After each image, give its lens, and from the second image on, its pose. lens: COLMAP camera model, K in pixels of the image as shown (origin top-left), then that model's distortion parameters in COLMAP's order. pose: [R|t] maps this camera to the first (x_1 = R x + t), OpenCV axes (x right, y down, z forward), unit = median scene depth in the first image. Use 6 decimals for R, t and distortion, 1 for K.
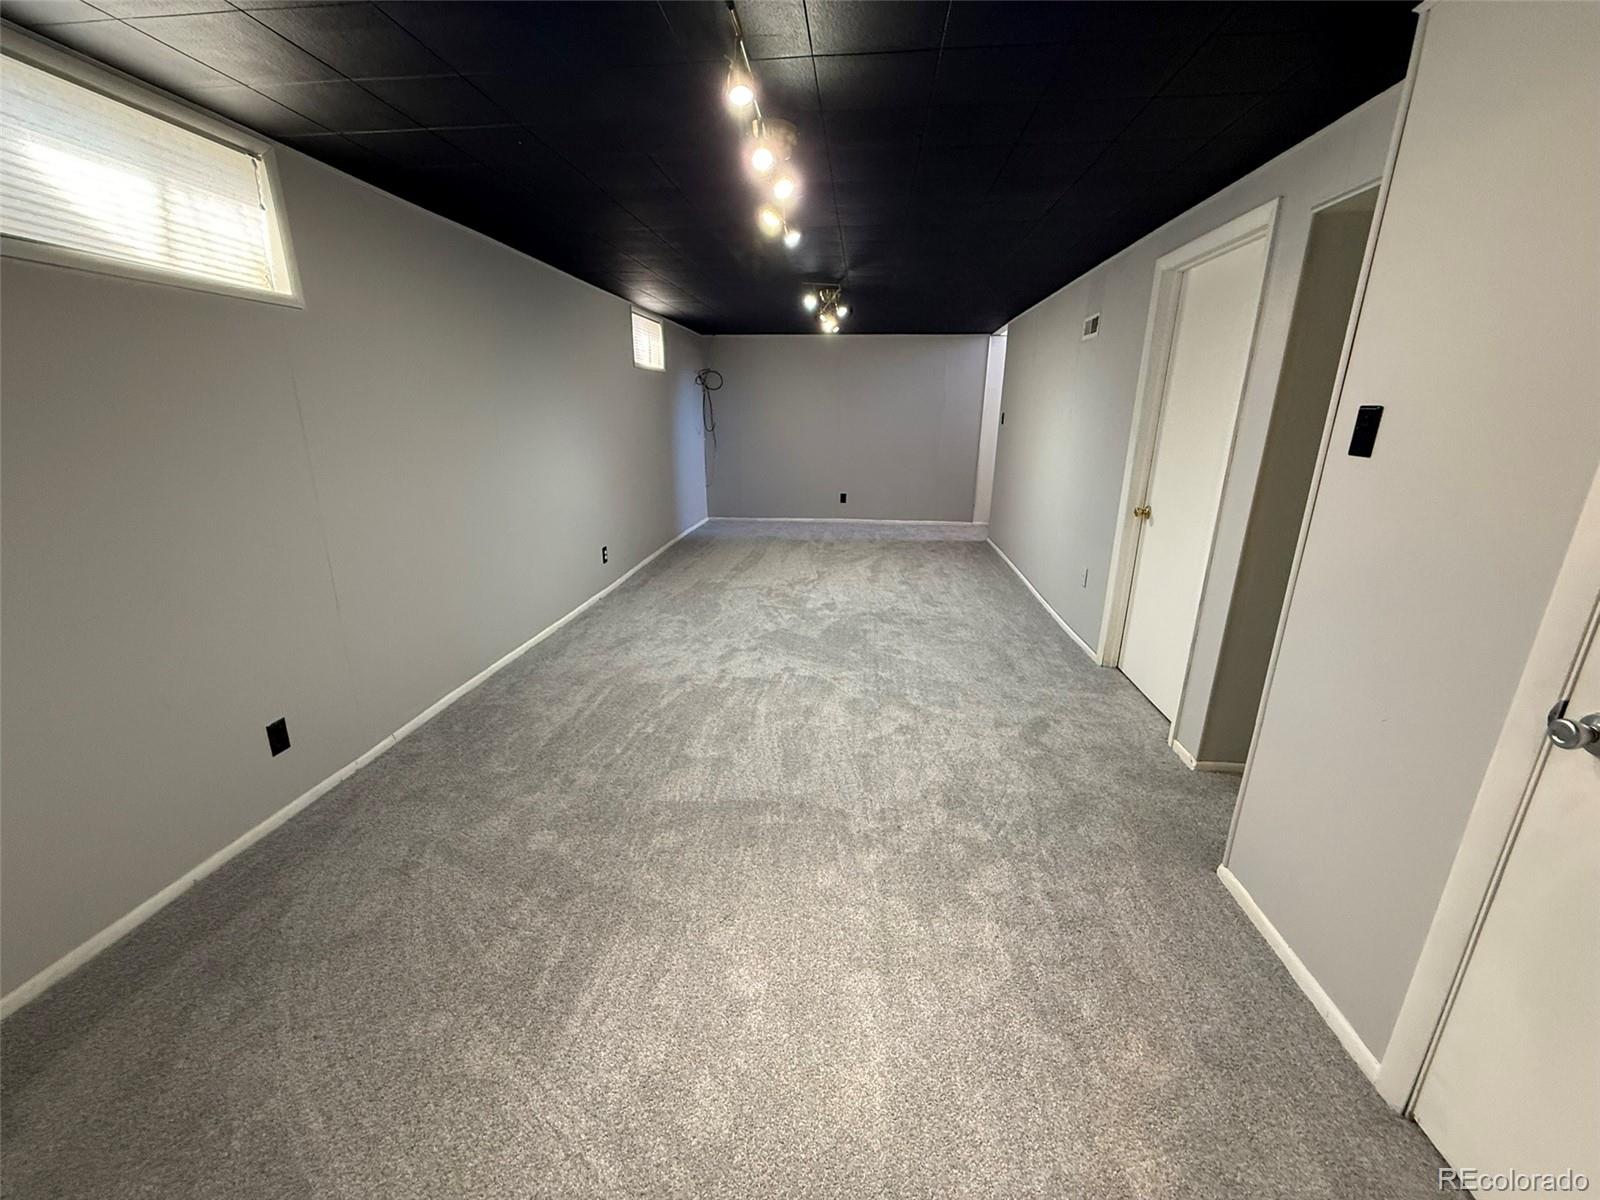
lens RADIAL K [[637.6, 0, 800.0], [0, 637.6, 600.0], [0, 0, 1]] dist [0.002743, 0.000149]
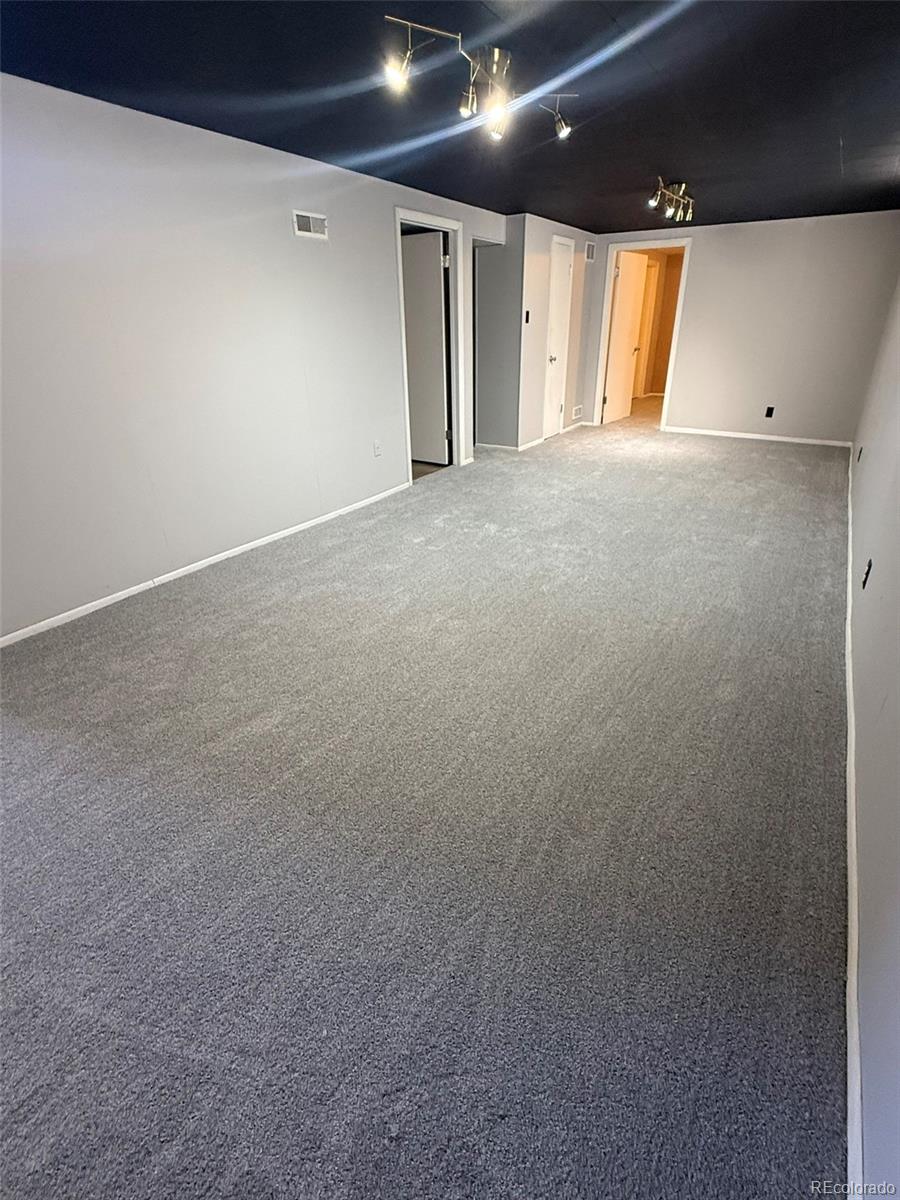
lens RADIAL K [[566.9, 0, 453.7], [0, 566.9, 597.0], [0, 0, 1]] dist [-0.003025, -0.000417]
pose [[-0.895352, -0.188776, 0.403372, -0.247709], [0.138860, 0.742241, 0.655588, -0.606670], [-0.423159, 0.642994, -0.638354, 2.058945]]
